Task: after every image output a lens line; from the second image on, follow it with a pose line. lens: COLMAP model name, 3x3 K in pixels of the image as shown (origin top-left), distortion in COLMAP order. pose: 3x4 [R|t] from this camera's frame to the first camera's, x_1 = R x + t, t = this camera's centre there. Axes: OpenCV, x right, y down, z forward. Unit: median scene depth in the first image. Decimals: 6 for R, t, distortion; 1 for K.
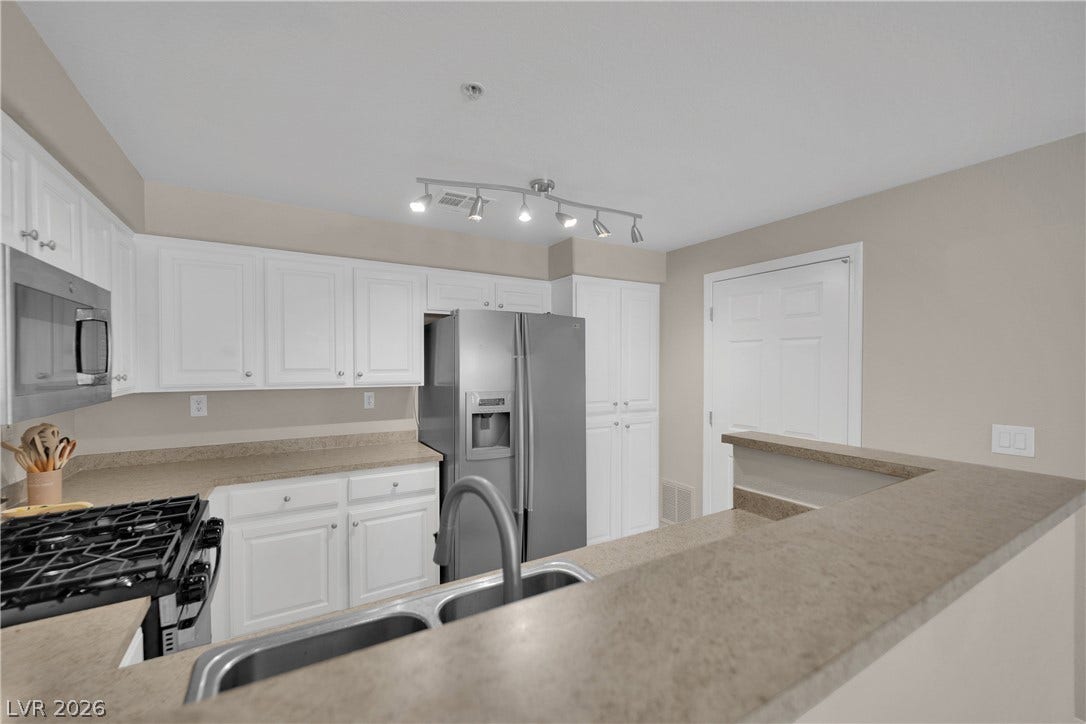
lens RADIAL K [[441.3, 0, 539.6], [0, 441.3, 369.9], [0, 0, 1]] dist [-0.000493, -0.000109]
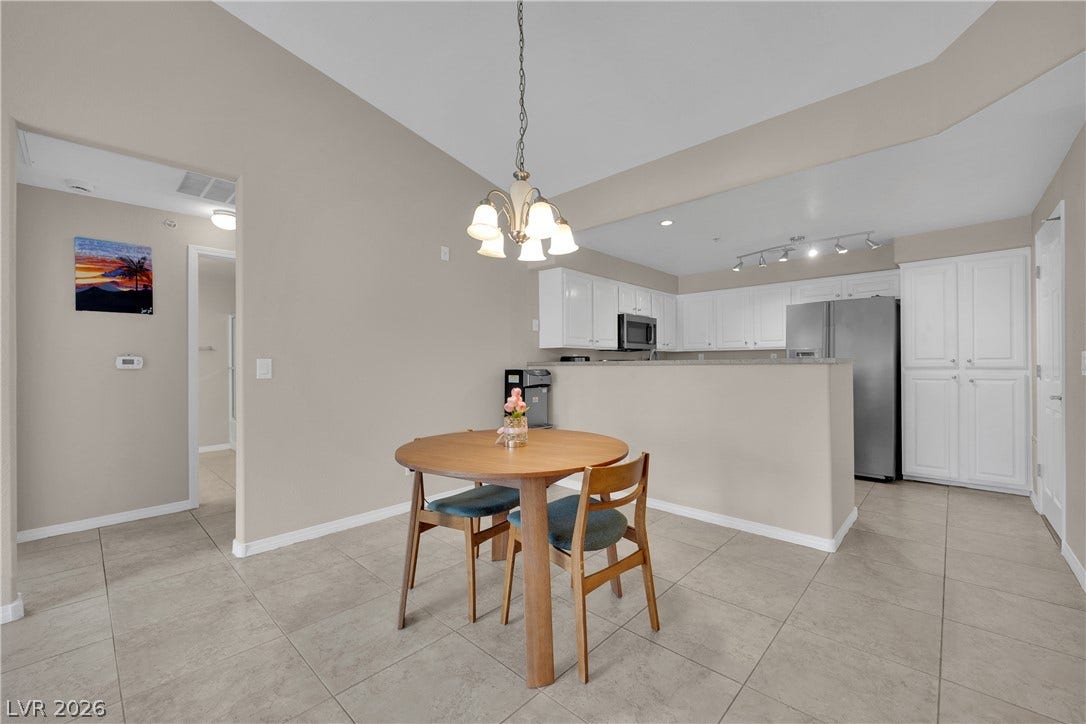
lens RADIAL K [[438.7, 0, 537.6], [0, 438.7, 360.5], [0, 0, 1]] dist [-0.001223, -0.000765]
pose [[0.270790, -0.008157, -0.962604, 1.292394], [-0.007850, 0.999912, -0.010682, 0.124800], [0.962606, 0.010449, 0.270702, -0.519313]]
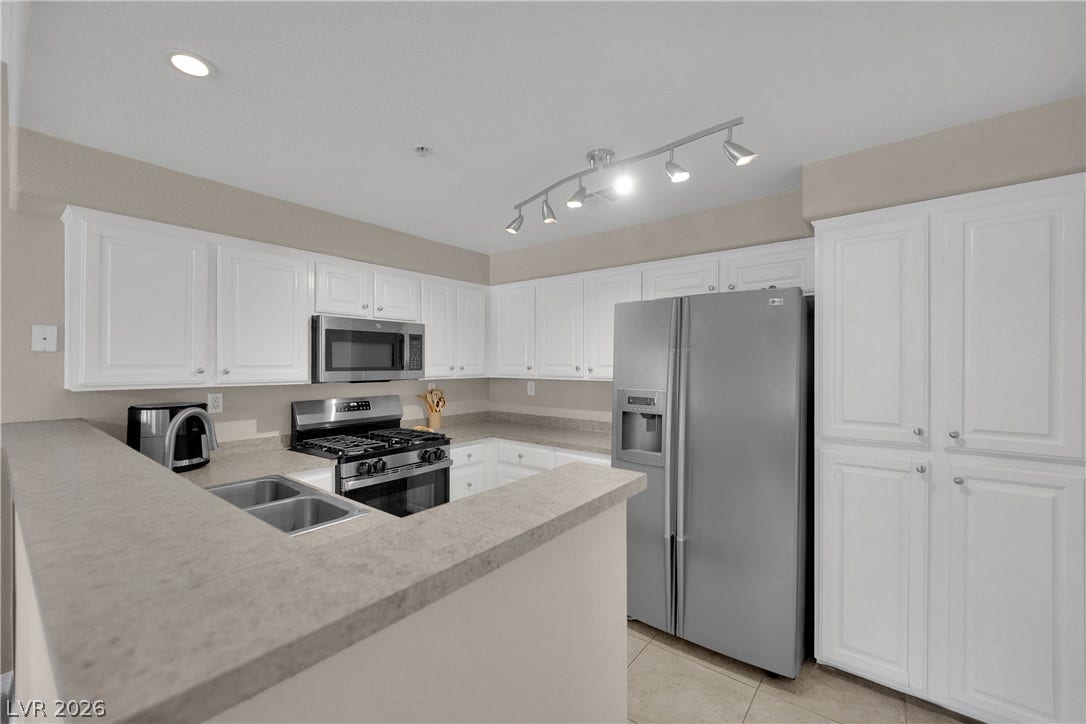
lens RADIAL K [[438.7, 0, 537.6], [0, 438.7, 360.5], [0, 0, 1]] dist [-0.001223, -0.000765]
pose [[0.352980, -0.006439, -0.935609, 0.651709], [-0.014684, 0.999815, -0.012420, 0.003832], [0.935516, 0.018122, 0.352820, 0.477253]]
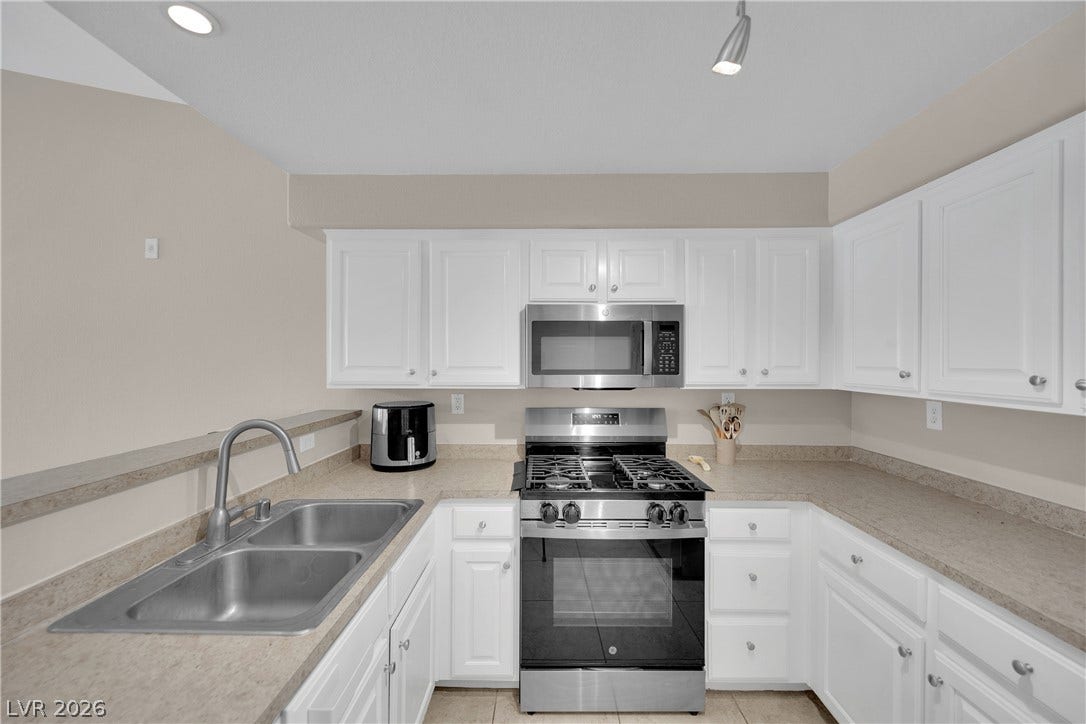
lens RADIAL K [[438.7, 0, 537.6], [0, 438.7, 360.5], [0, 0, 1]] dist [-0.001223, -0.000765]
pose [[-0.525203, 0.001313, -0.850976, 0.218889], [-0.013504, 0.999860, 0.009877, -0.010272], [0.850870, 0.016679, -0.525112, 0.805007]]
